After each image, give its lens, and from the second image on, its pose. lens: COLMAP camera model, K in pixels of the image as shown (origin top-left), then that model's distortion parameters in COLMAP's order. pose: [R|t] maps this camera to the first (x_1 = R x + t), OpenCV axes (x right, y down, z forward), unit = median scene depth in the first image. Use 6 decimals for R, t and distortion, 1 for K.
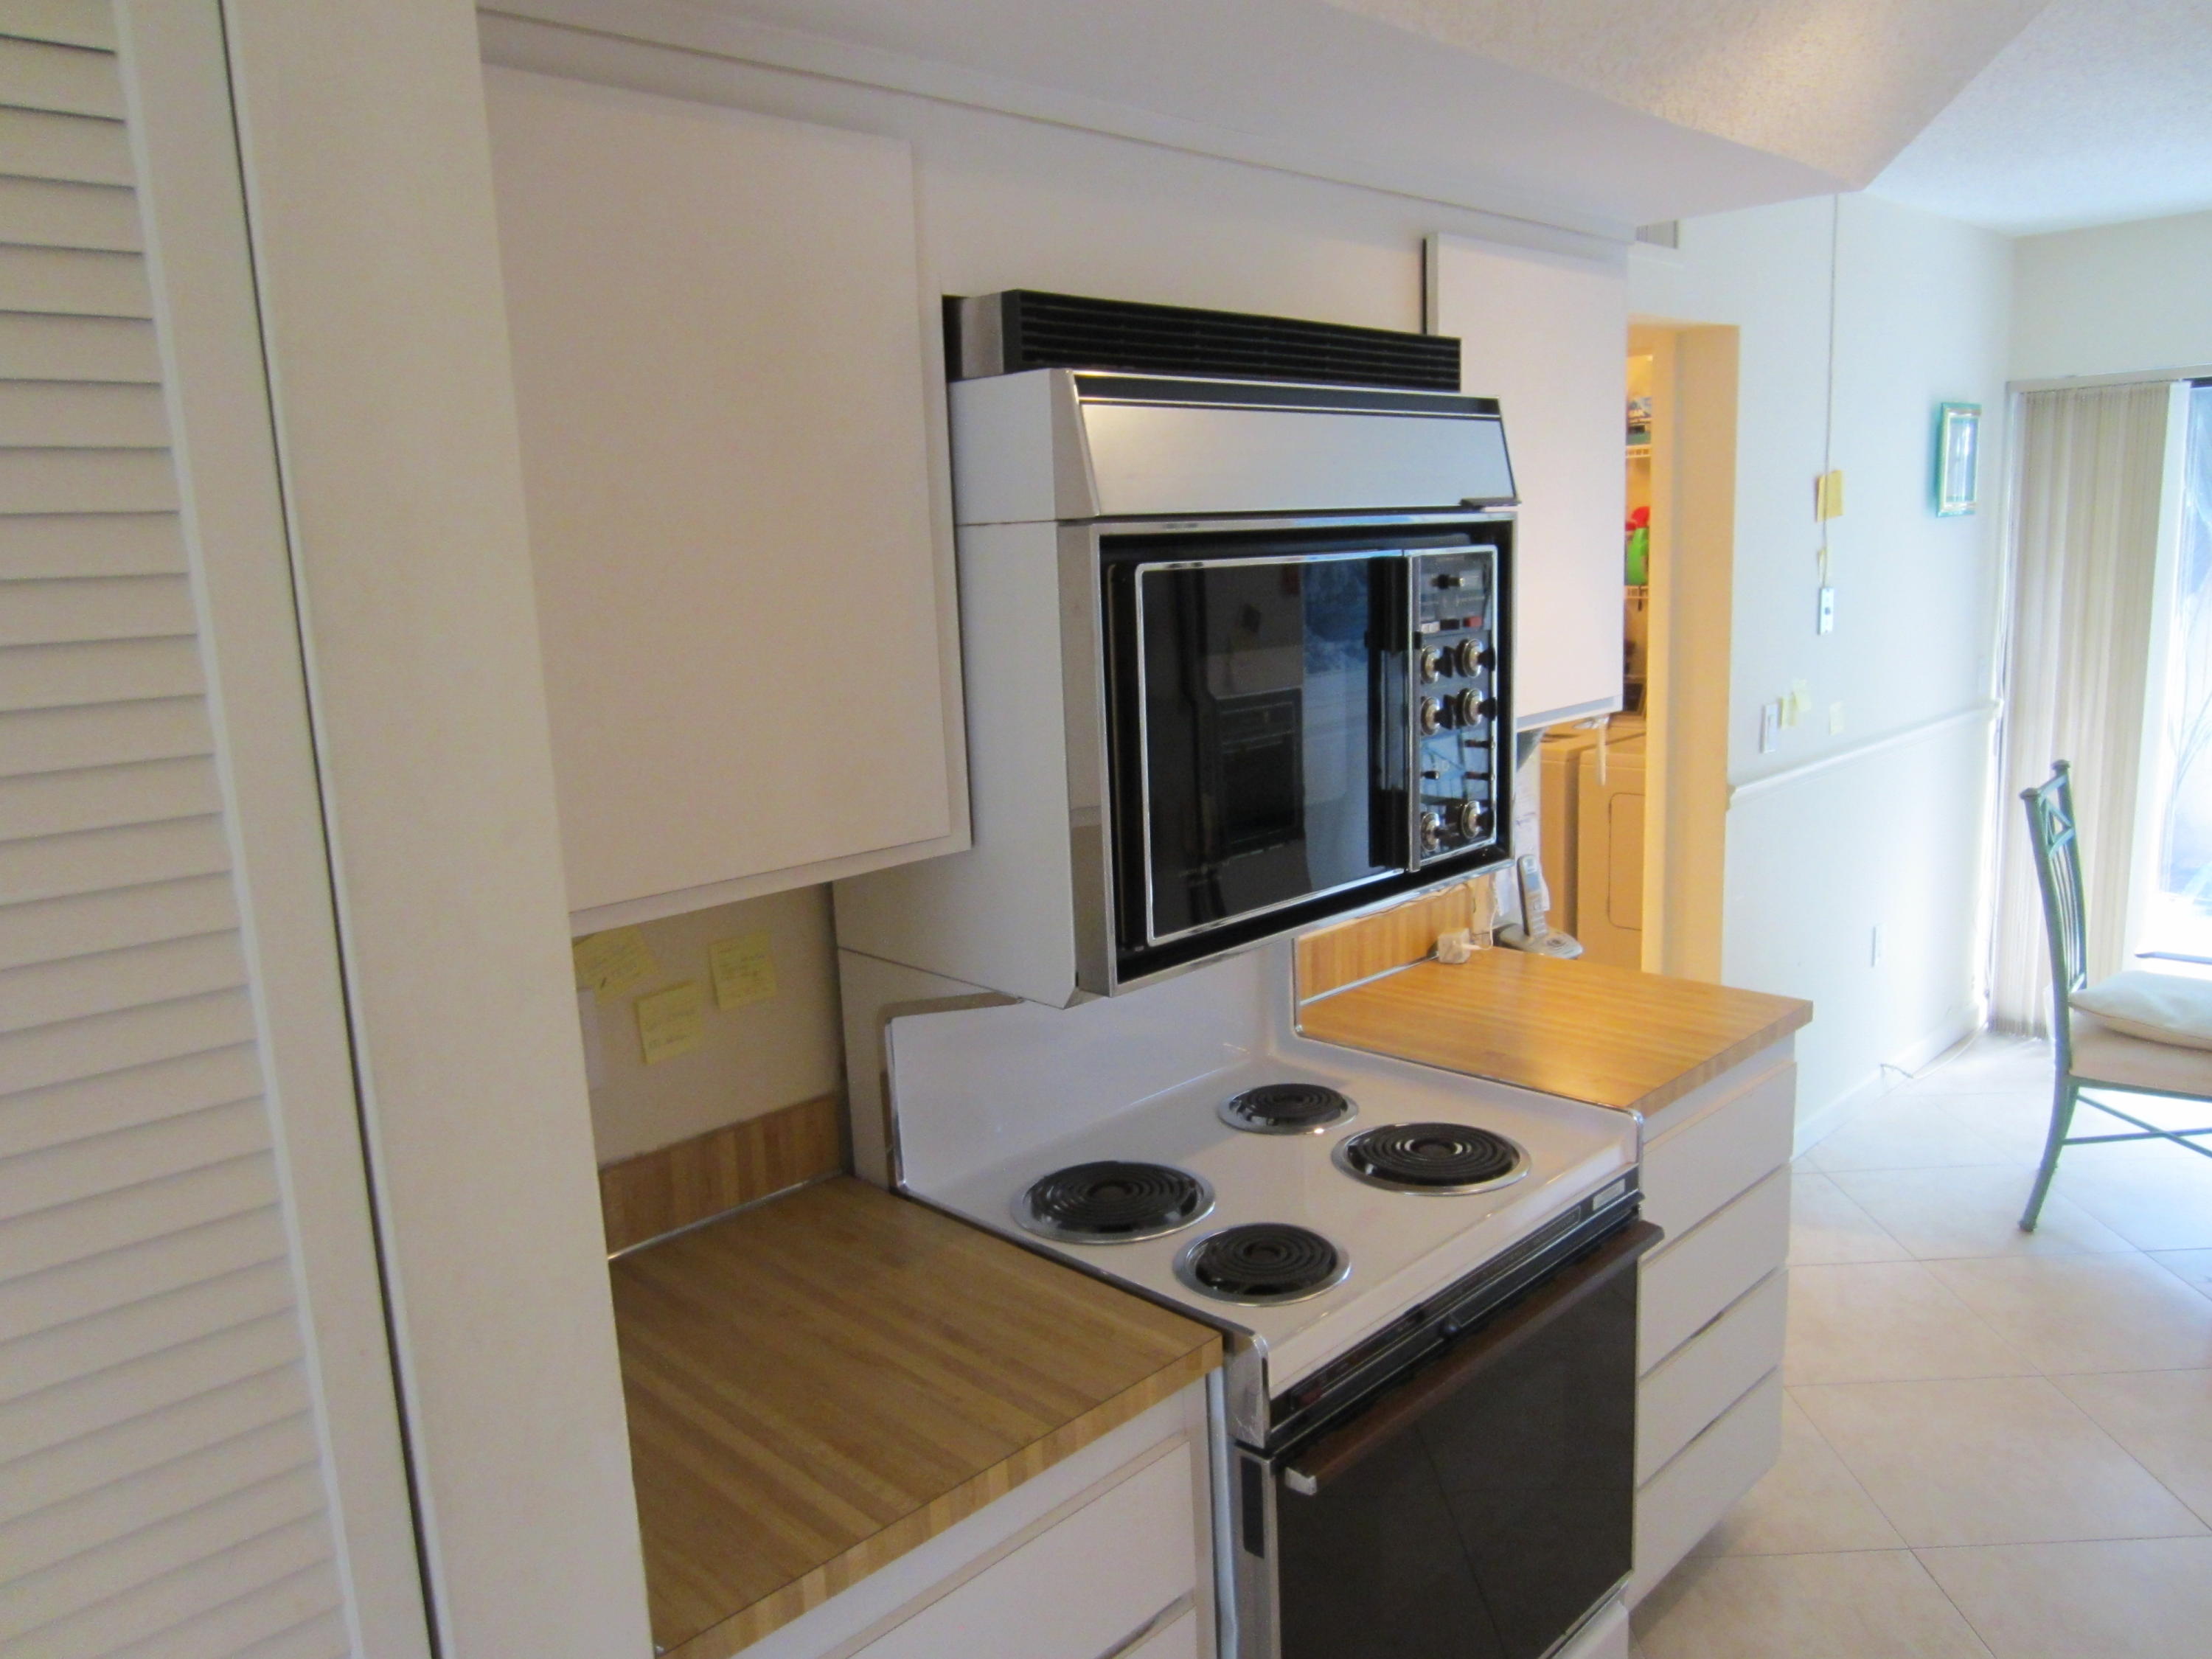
lens RADIAL K [[1582.1, 0, 1106.0], [0, 1582.1, 829.5], [0, 0, 1]] dist [-0.024171, 0.011979]
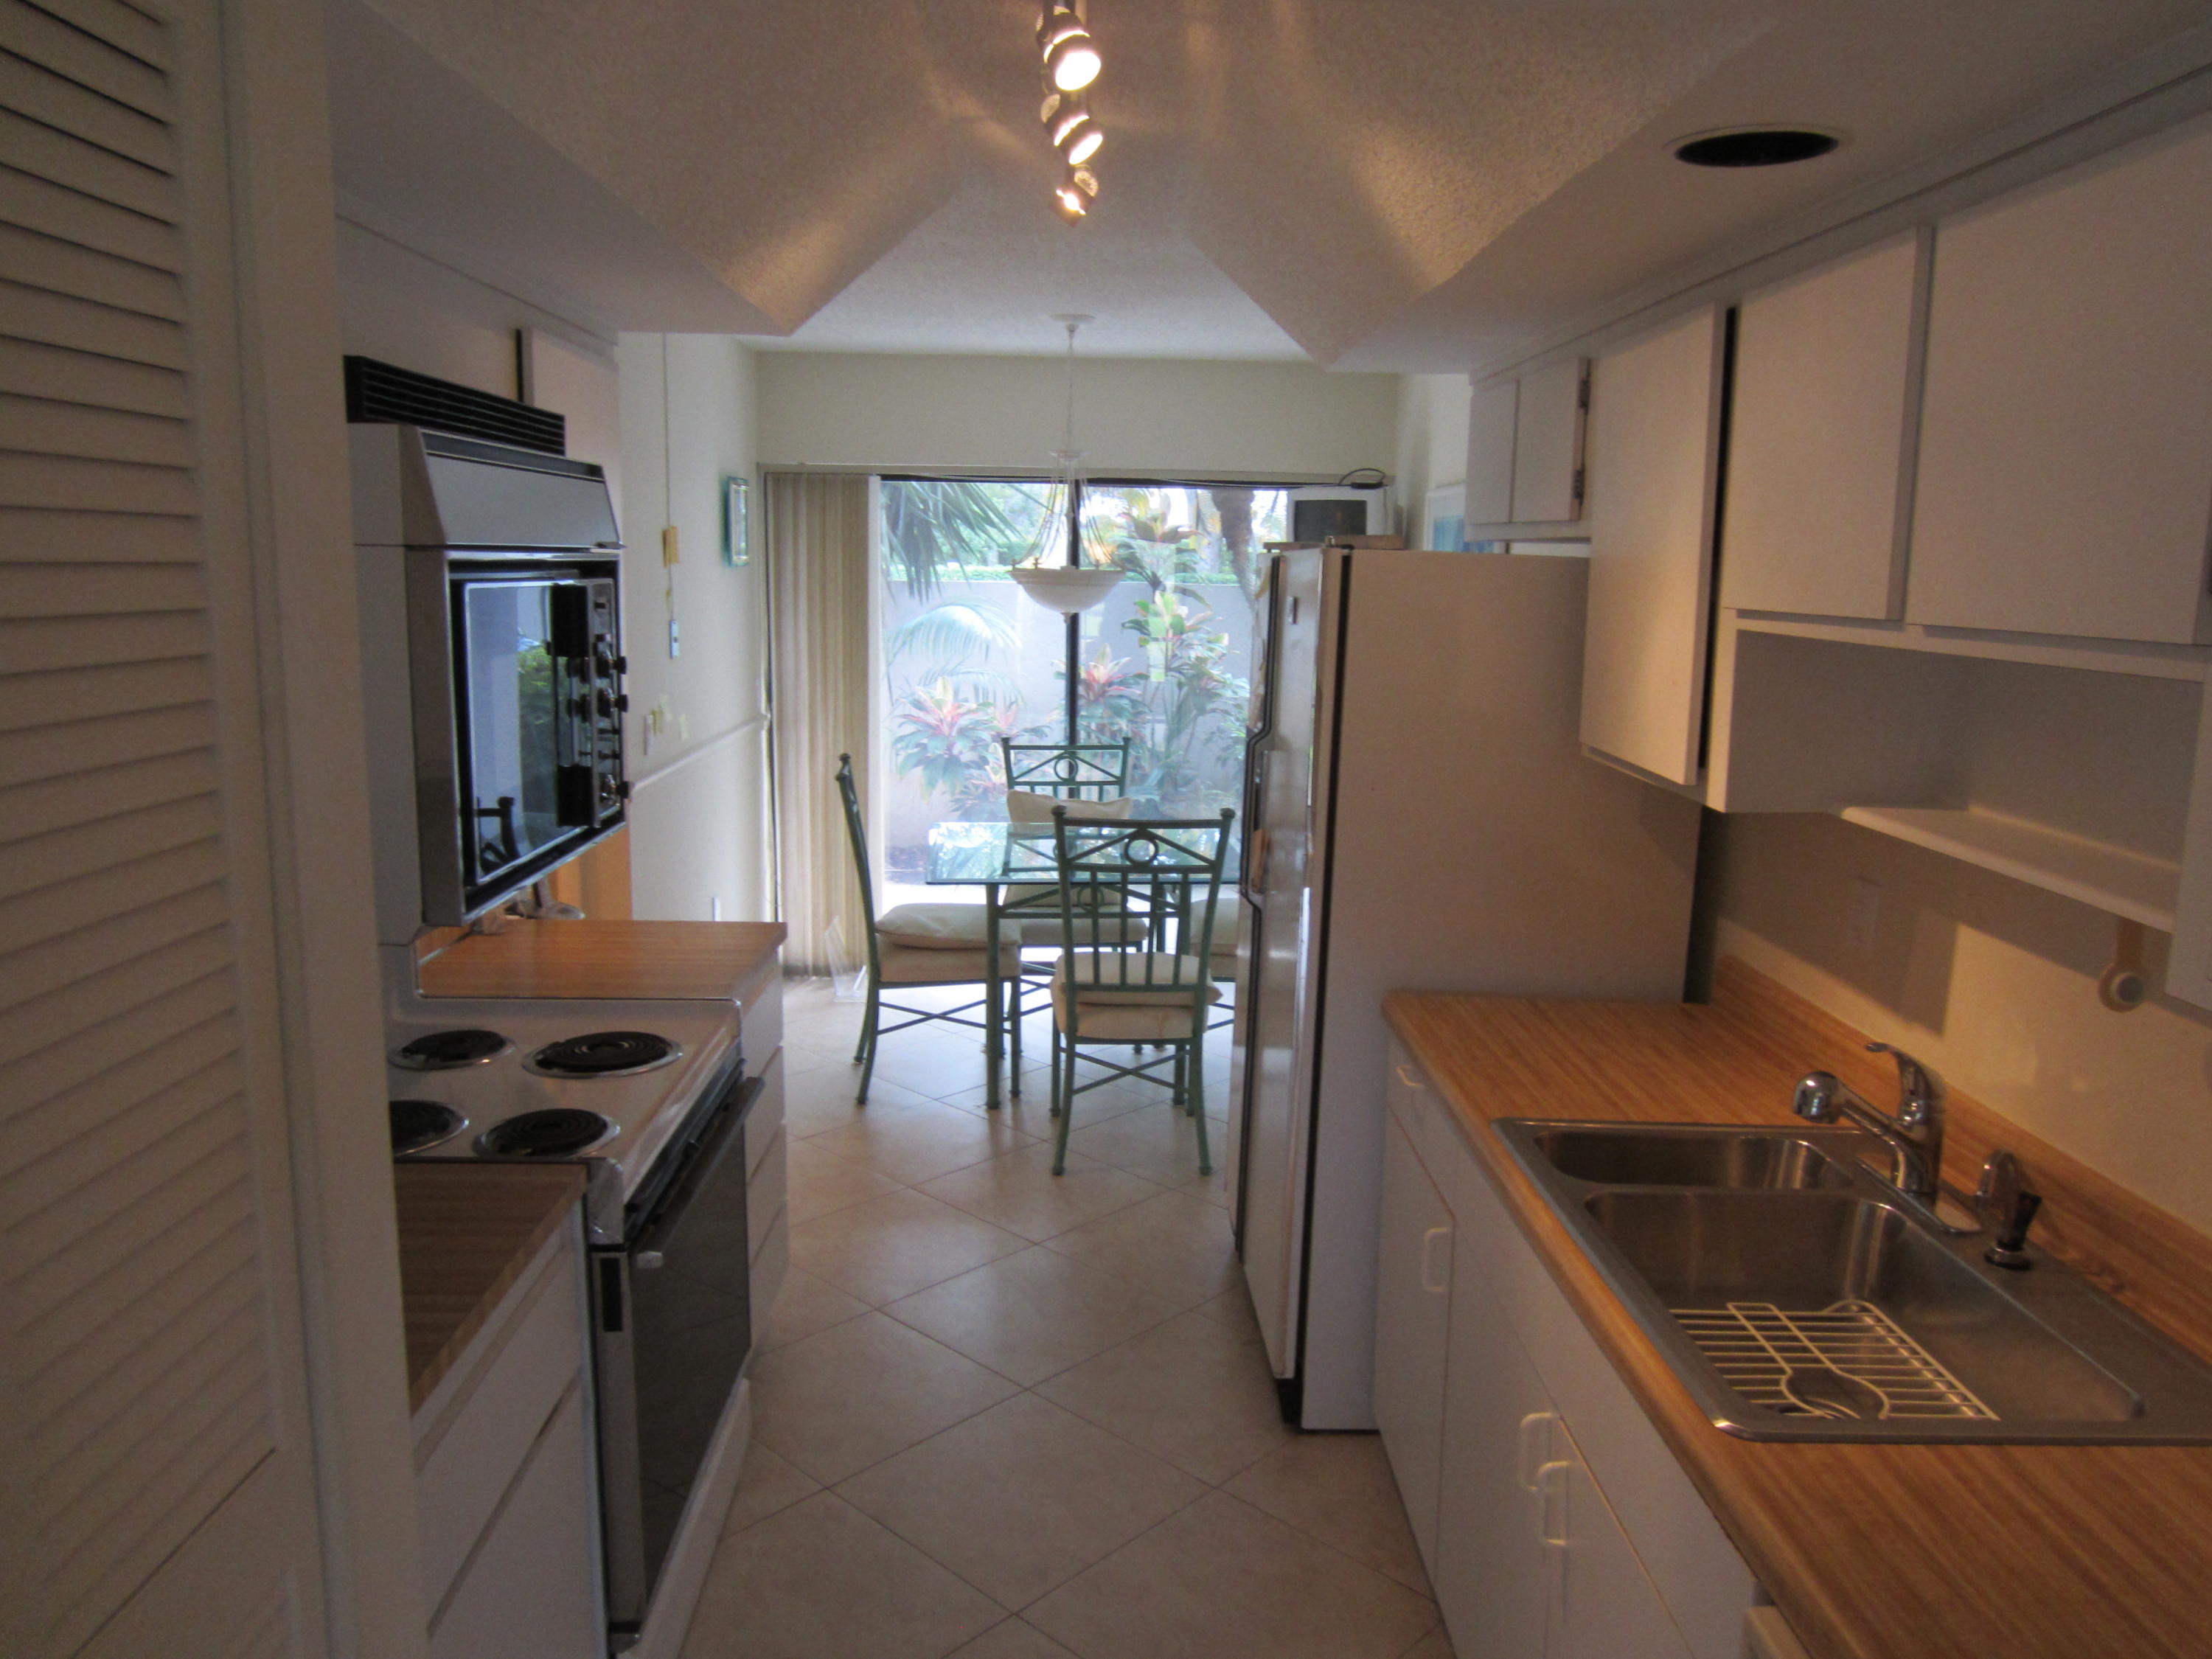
lens RADIAL K [[1598.7, 0, 1103.6], [0, 1598.7, 824.6], [0, 0, 1]] dist [-0.015859, 0.012312]
pose [[0.691734, -0.065745, 0.719153, -0.403818], [0.085597, 0.996291, 0.008747, 0.042619], [-0.717061, 0.055507, 0.694796, -0.182647]]
